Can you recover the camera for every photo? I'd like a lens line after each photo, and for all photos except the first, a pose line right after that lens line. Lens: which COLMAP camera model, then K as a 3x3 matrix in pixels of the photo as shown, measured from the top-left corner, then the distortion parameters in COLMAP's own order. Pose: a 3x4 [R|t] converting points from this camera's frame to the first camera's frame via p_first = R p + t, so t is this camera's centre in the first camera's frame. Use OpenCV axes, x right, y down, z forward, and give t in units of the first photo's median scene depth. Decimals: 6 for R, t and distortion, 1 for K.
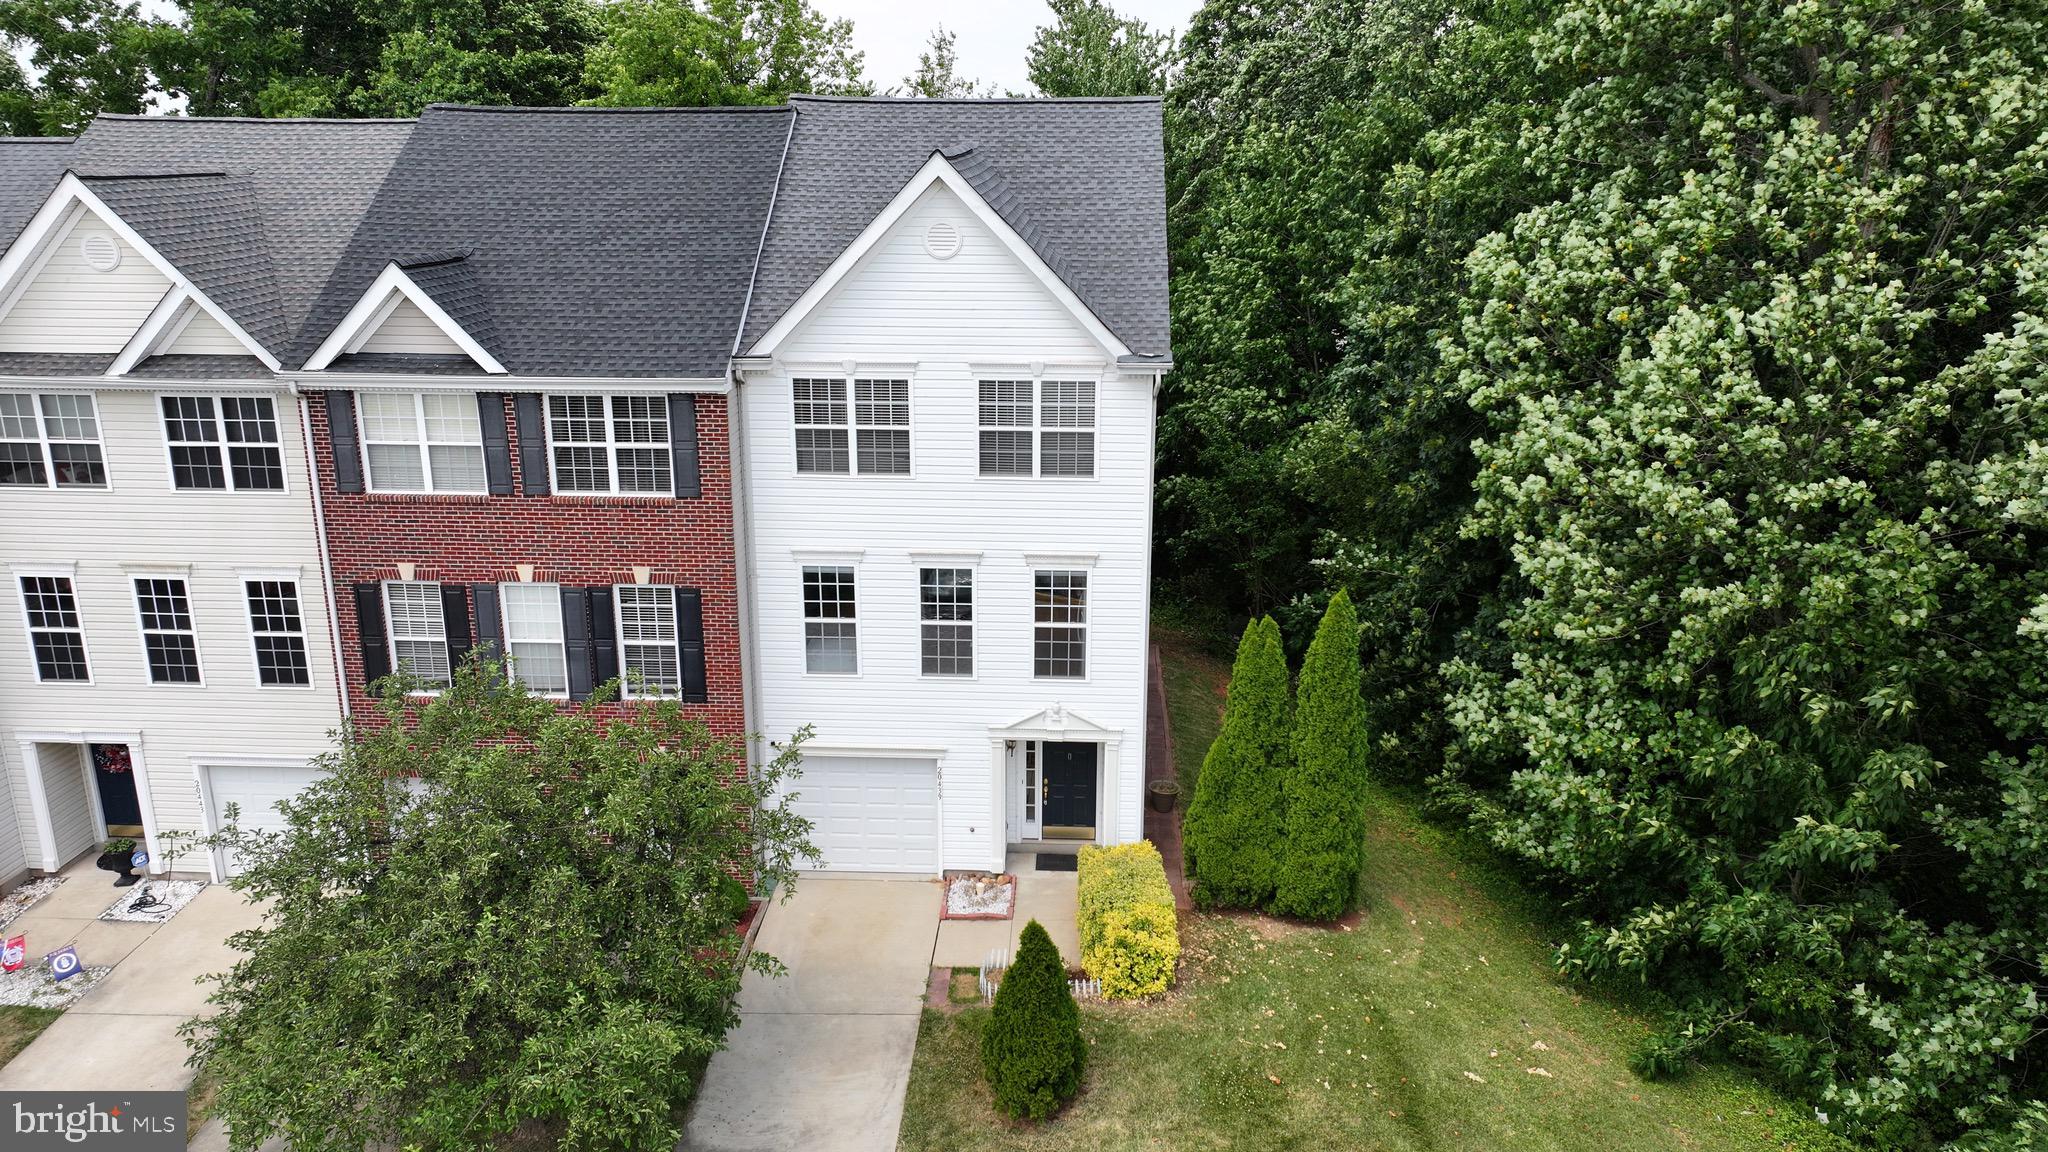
lens RADIAL K [[1429.2, 0, 1023.6], [0, 1429.2, 577.8], [0, 0, 1]] dist [0.003076, 0.015058]
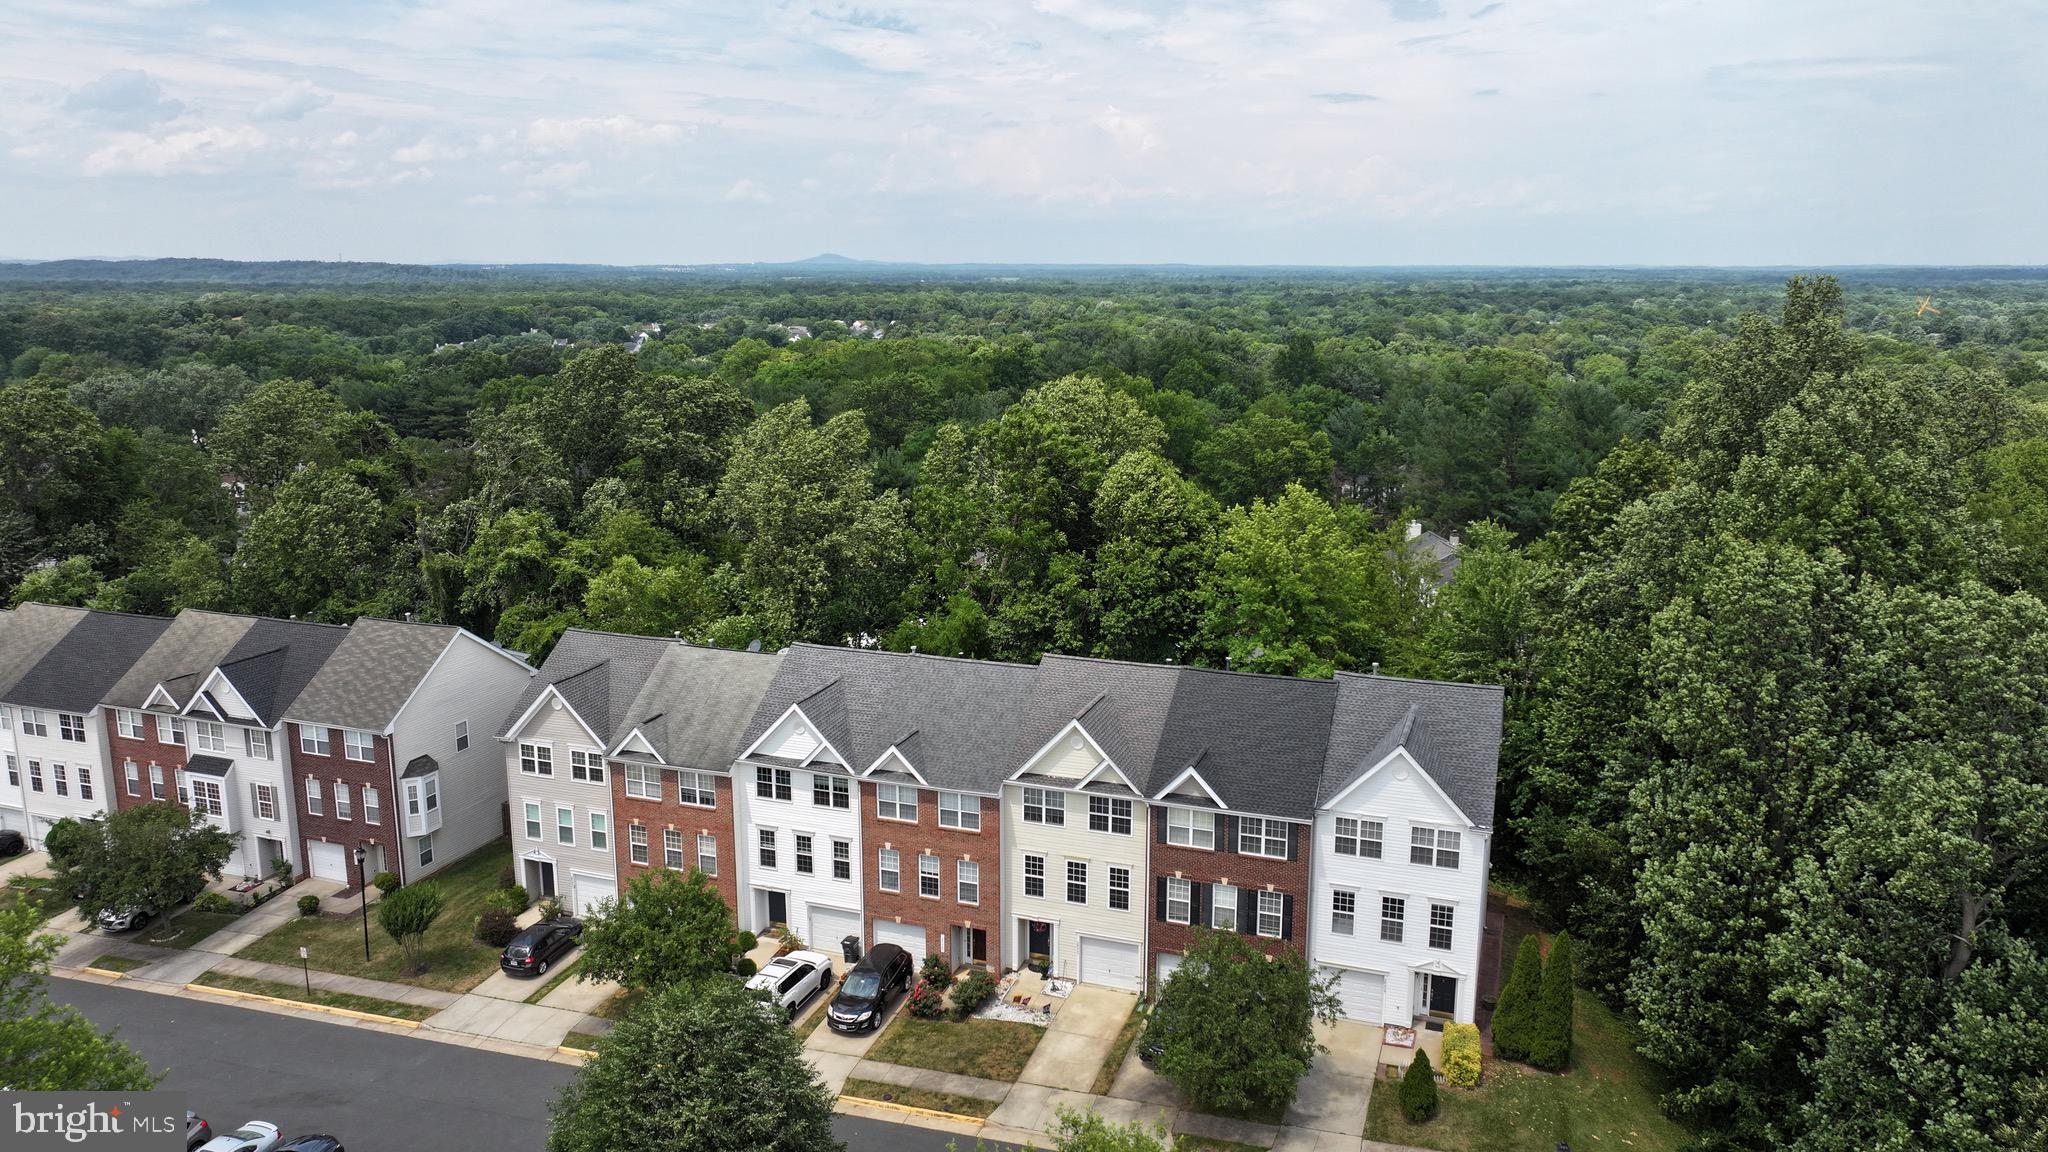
lens RADIAL K [[1429.2, 0, 1024.3], [0, 1429.2, 575.2], [0, 0, 1]] dist [0.003076, 0.015058]
pose [[0.954211, 0.055102, -0.294017, 0.031522], [-0.078509, 0.994564, -0.068402, -0.341906], [0.288649, 0.088353, 0.953350, -1.576800]]
